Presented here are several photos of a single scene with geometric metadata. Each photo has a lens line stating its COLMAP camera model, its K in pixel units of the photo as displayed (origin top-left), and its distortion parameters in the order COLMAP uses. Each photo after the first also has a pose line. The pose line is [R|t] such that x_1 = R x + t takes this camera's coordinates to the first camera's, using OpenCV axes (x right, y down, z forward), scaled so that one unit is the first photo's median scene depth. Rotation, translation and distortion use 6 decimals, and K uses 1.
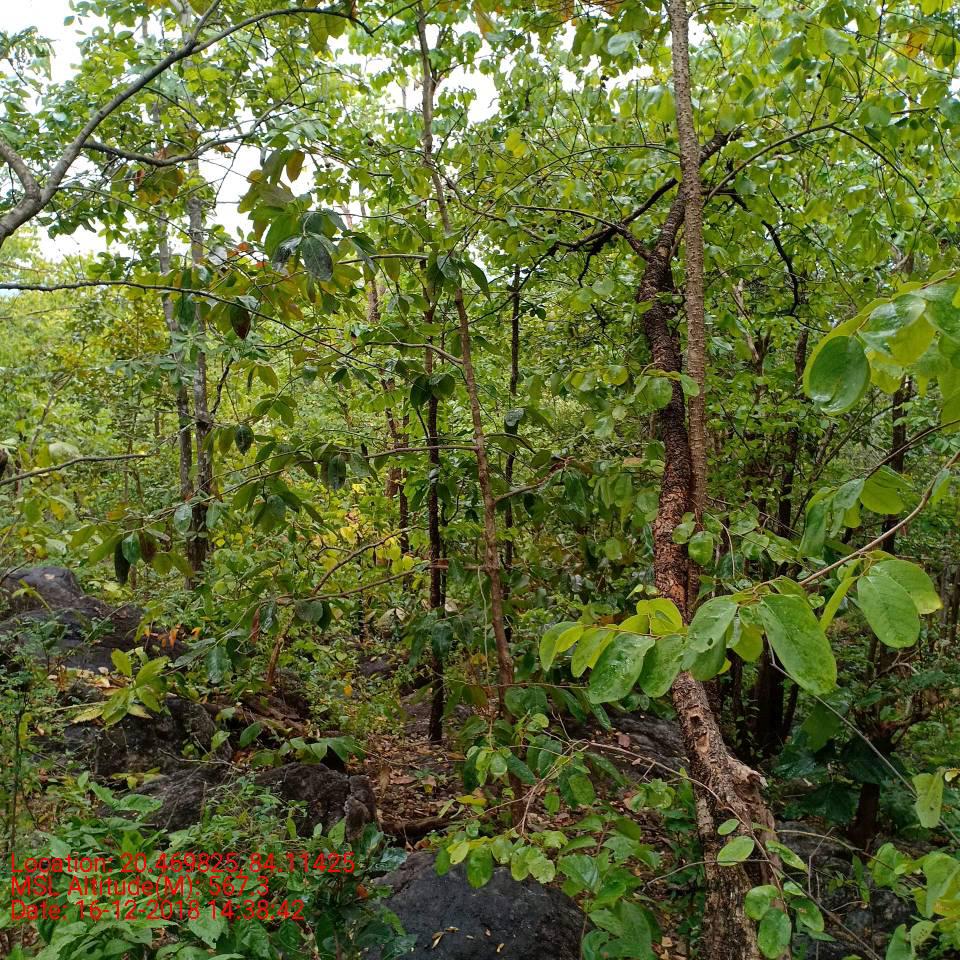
lens RADIAL K [[975.5, 0, 481.5], [0, 975.5, 481.0], [0, 0, 1]] dist [-0.001799, 0.000000]
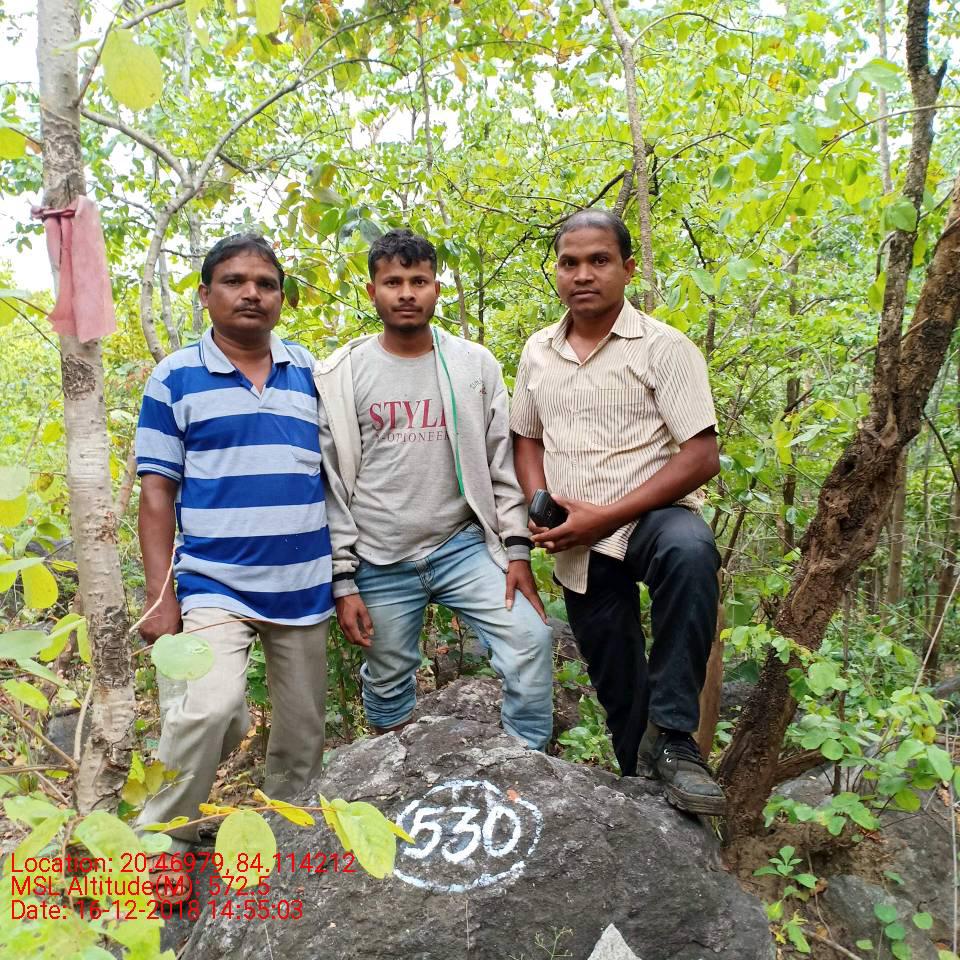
lens RADIAL K [[975.5, 0, 484.9], [0, 975.5, 483.3], [0, 0, 1]] dist [-0.001799, 0.000000]
pose [[0.996001, -0.036927, 0.081357, -0.079084], [0.040235, 0.998413, -0.039407, 0.113715], [-0.079773, 0.042523, 0.995906, -0.234233]]
